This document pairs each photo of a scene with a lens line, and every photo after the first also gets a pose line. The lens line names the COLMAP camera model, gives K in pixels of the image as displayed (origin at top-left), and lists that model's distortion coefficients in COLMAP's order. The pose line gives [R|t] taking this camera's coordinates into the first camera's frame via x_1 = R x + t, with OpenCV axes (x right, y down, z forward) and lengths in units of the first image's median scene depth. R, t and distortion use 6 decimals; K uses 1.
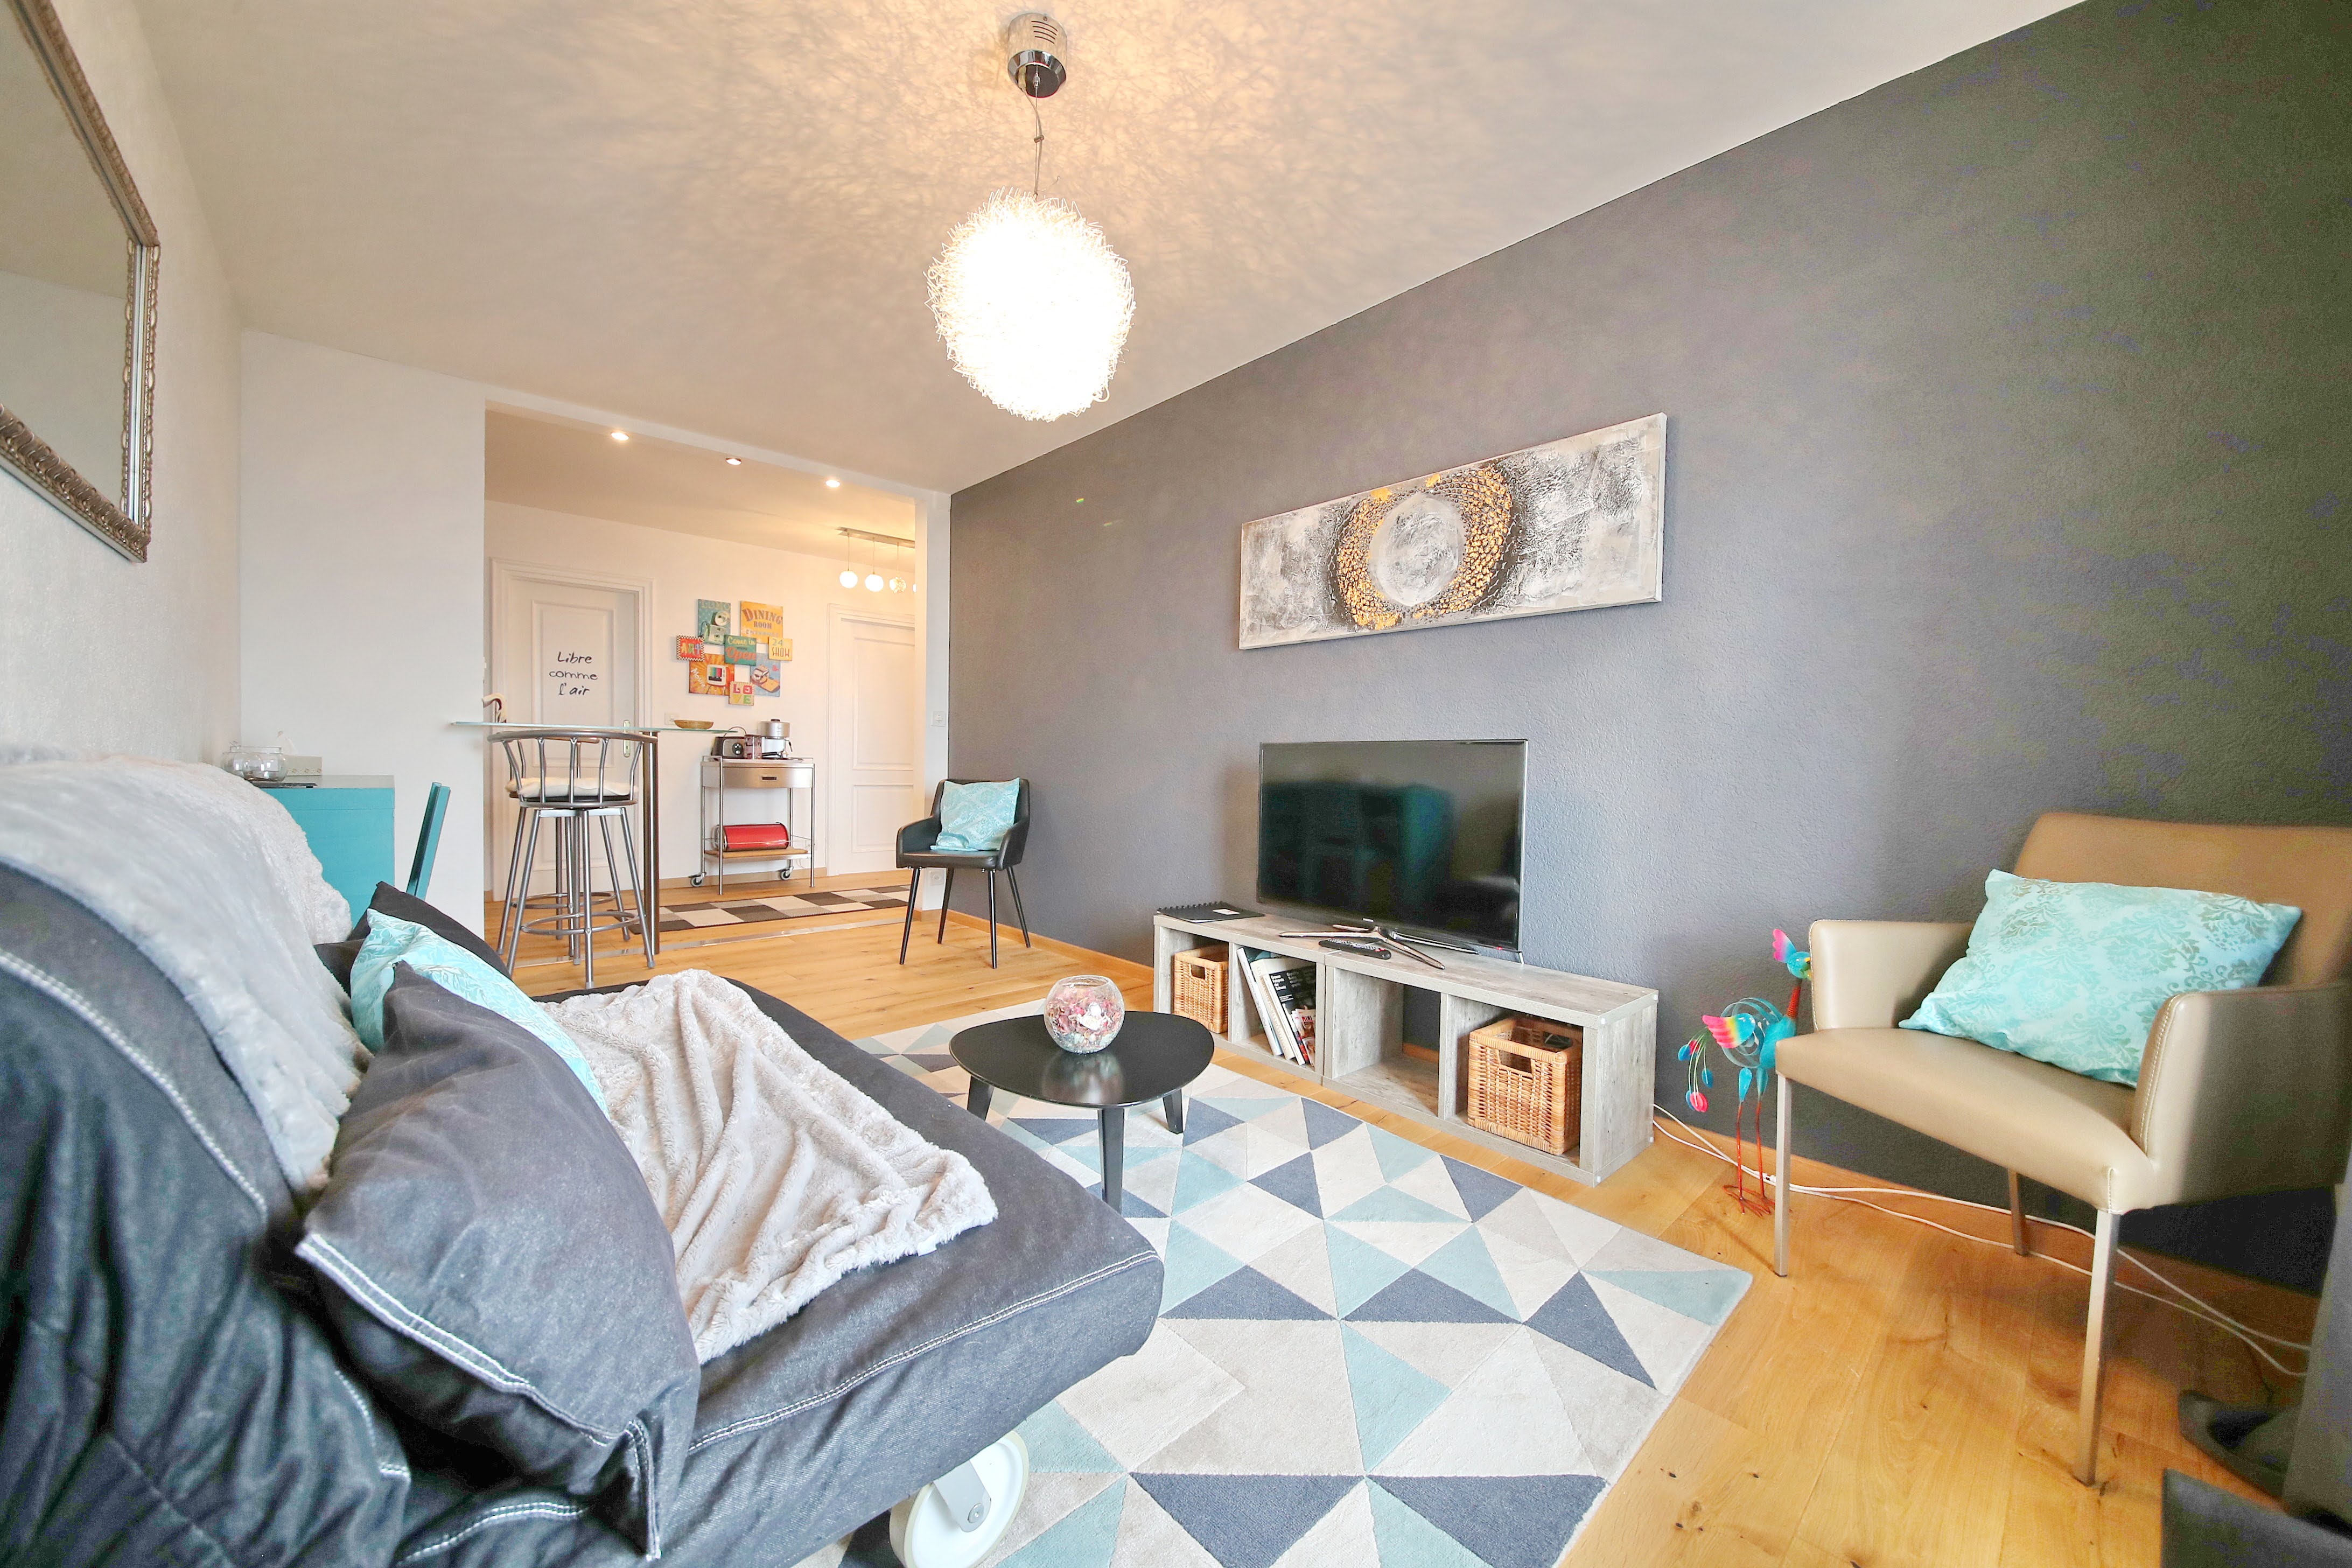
lens RADIAL K [[885.3, 0, 1181.0], [0, 885.3, 780.3], [0, 0, 1]] dist [0.023434, -0.018880]
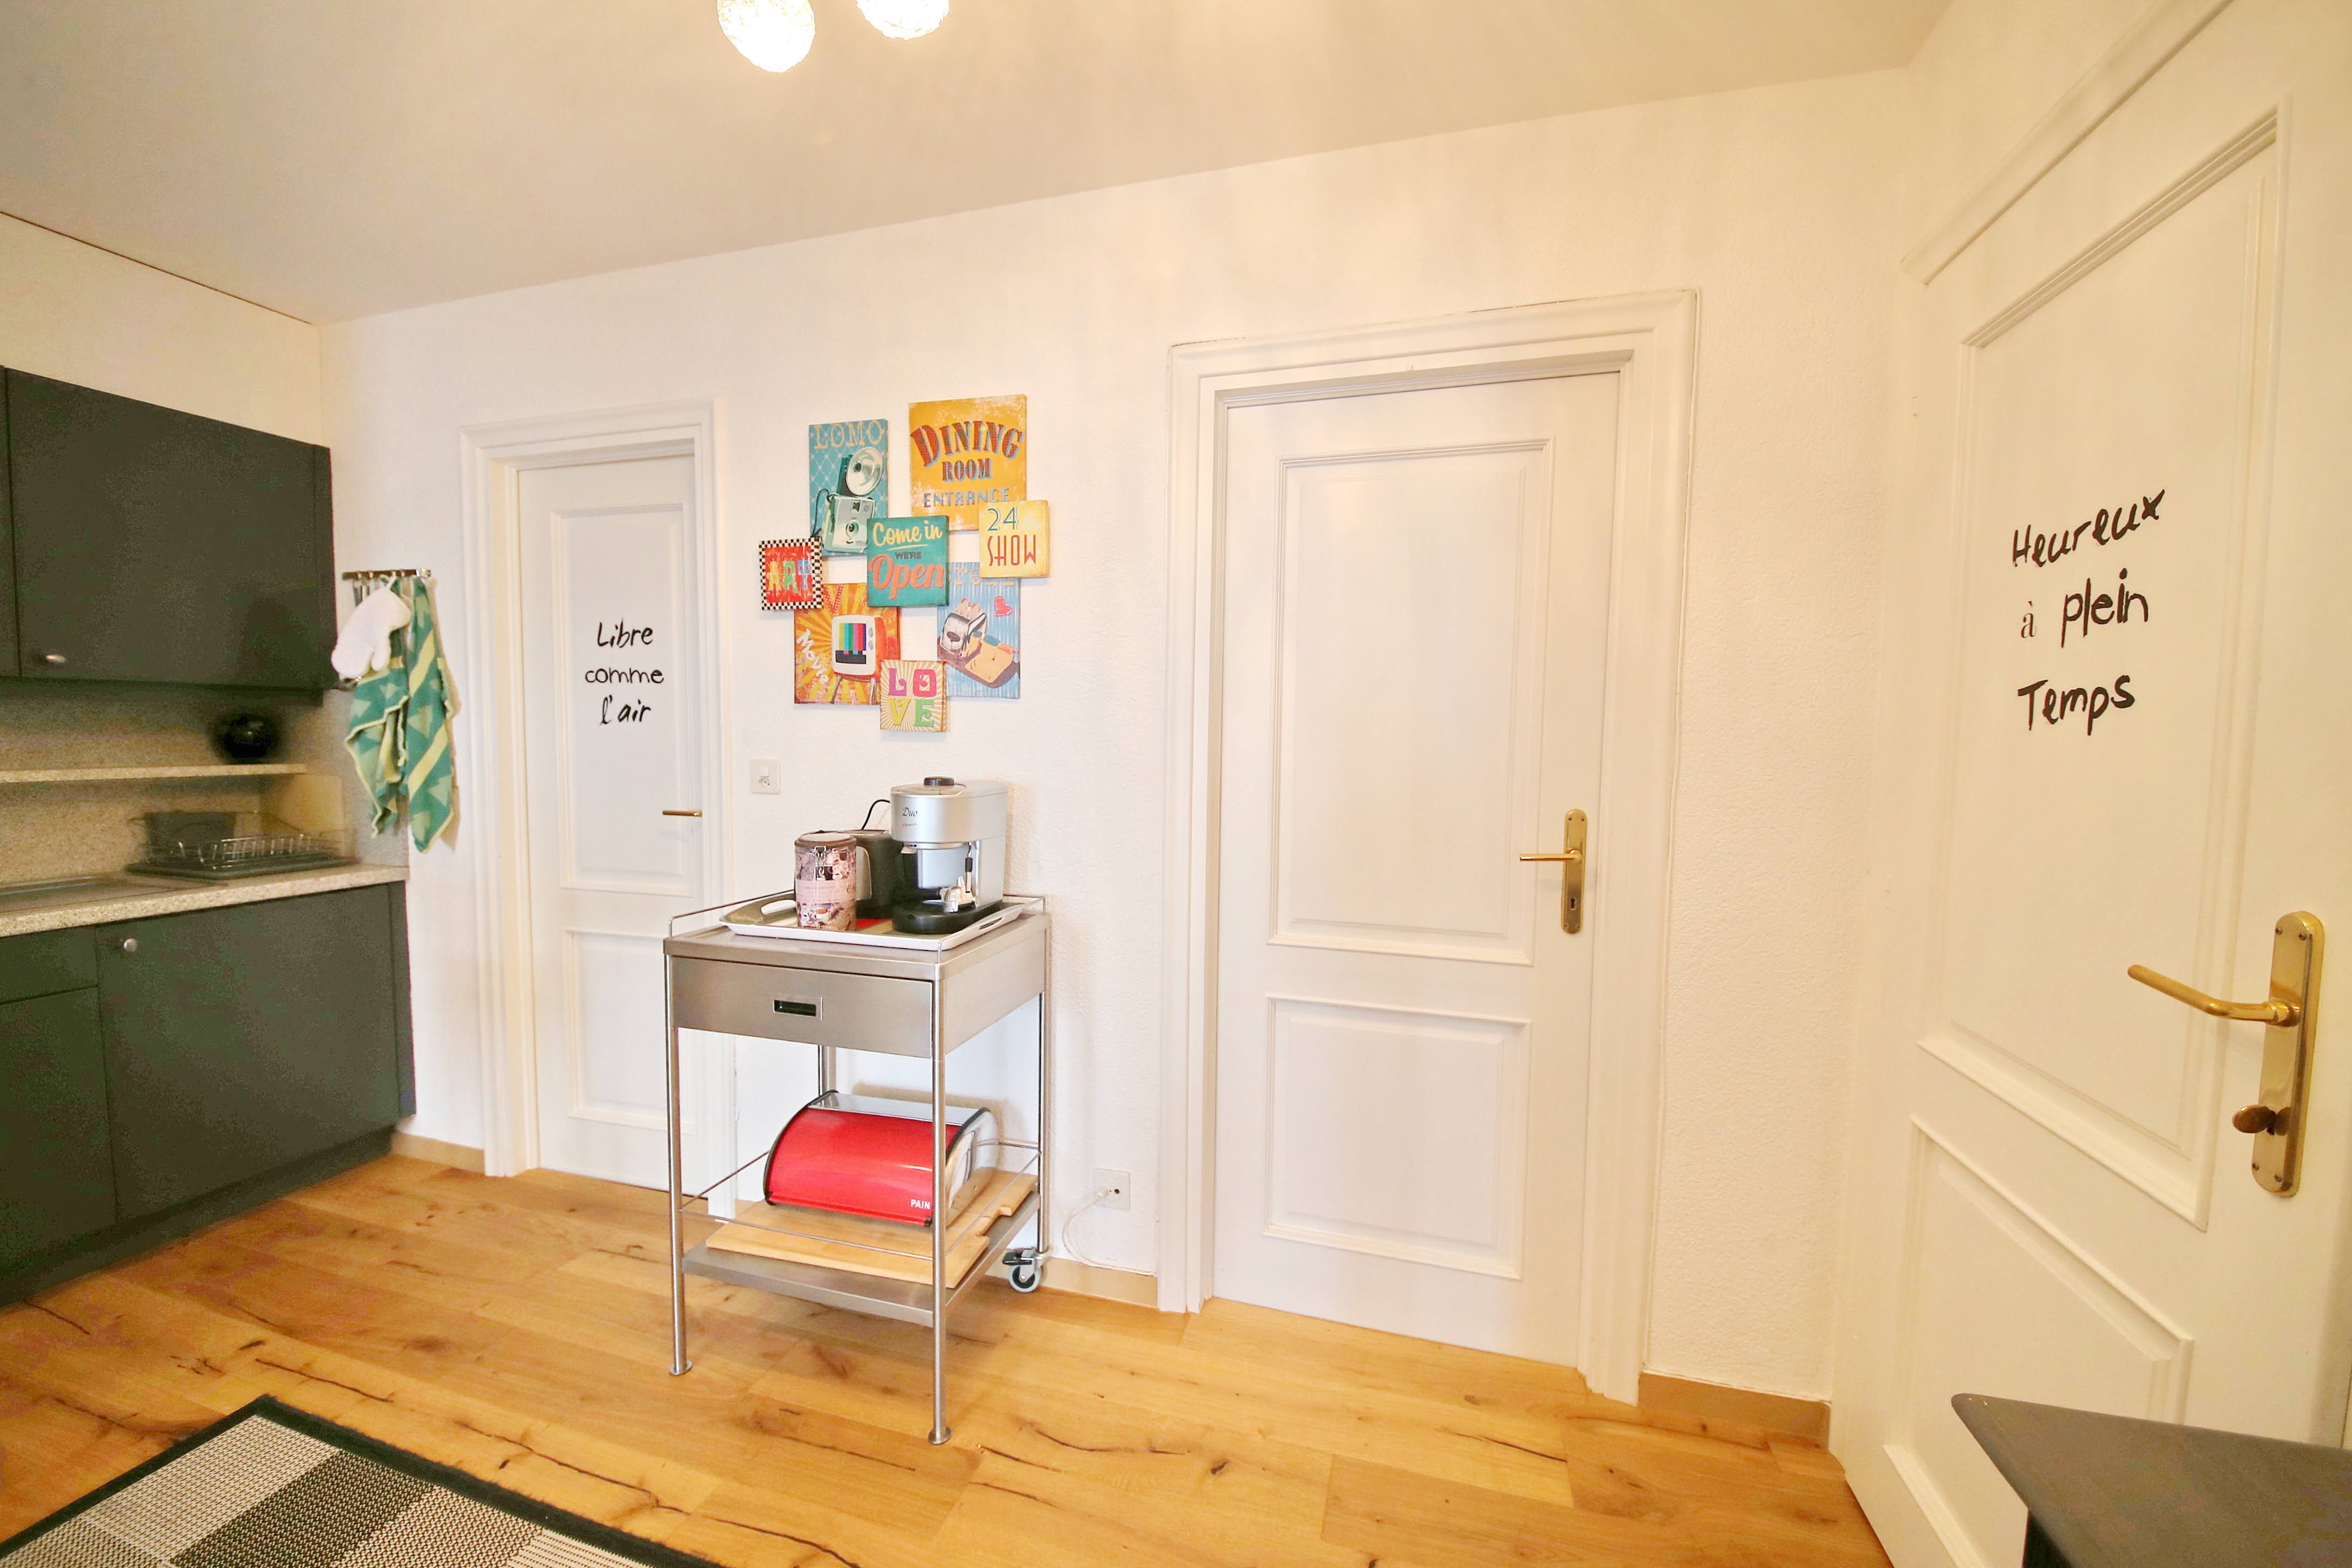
lens RADIAL K [[885.3, 0, 1181.0], [0, 885.3, 780.3], [0, 0, 1]] dist [0.023434, -0.018880]
pose [[0.522405, 0.038929, -0.851808, -0.169637], [-0.015340, 0.999225, 0.036259, -0.082020], [0.852559, -0.005875, 0.522597, 0.939349]]
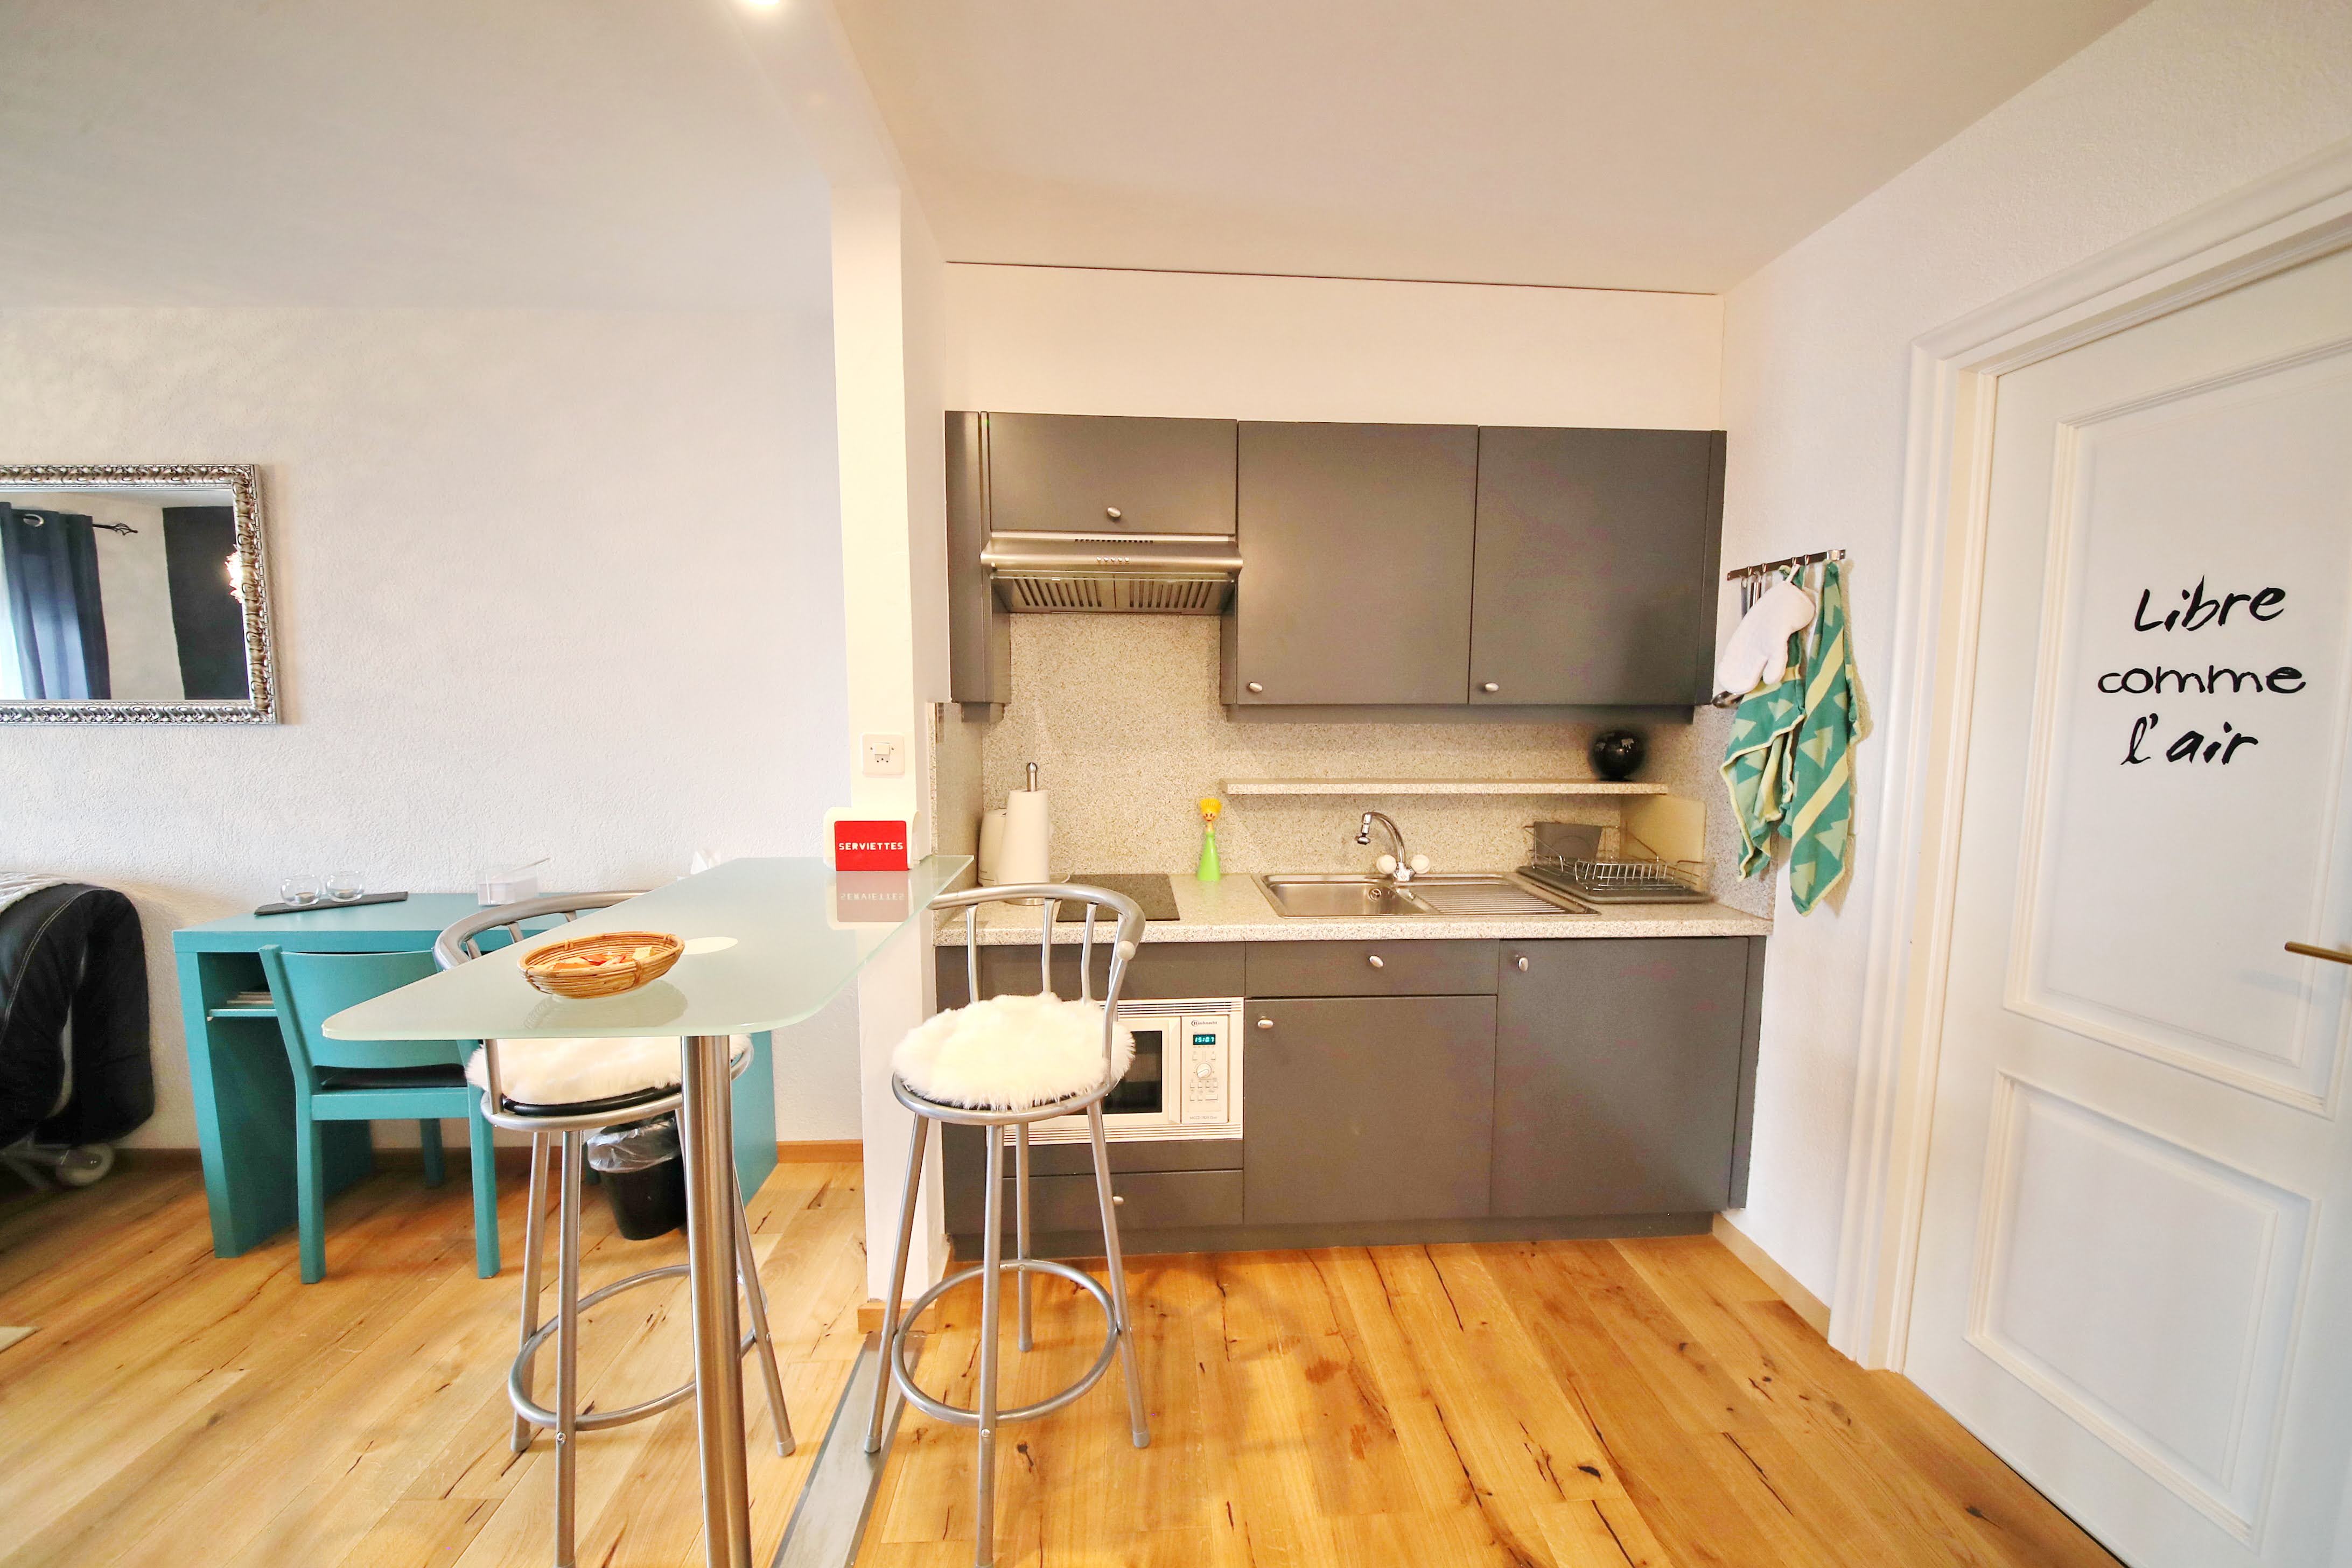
lens RADIAL K [[845.3, 0, 1181.3], [0, 845.3, 786.9], [0, 0, 1]] dist [0.001401, -0.008768]
pose [[-0.625062, 0.053045, -0.778771, -0.318205], [-0.029121, 0.995409, 0.091175, -0.095287], [0.780032, 0.079669, -0.620648, 0.869604]]
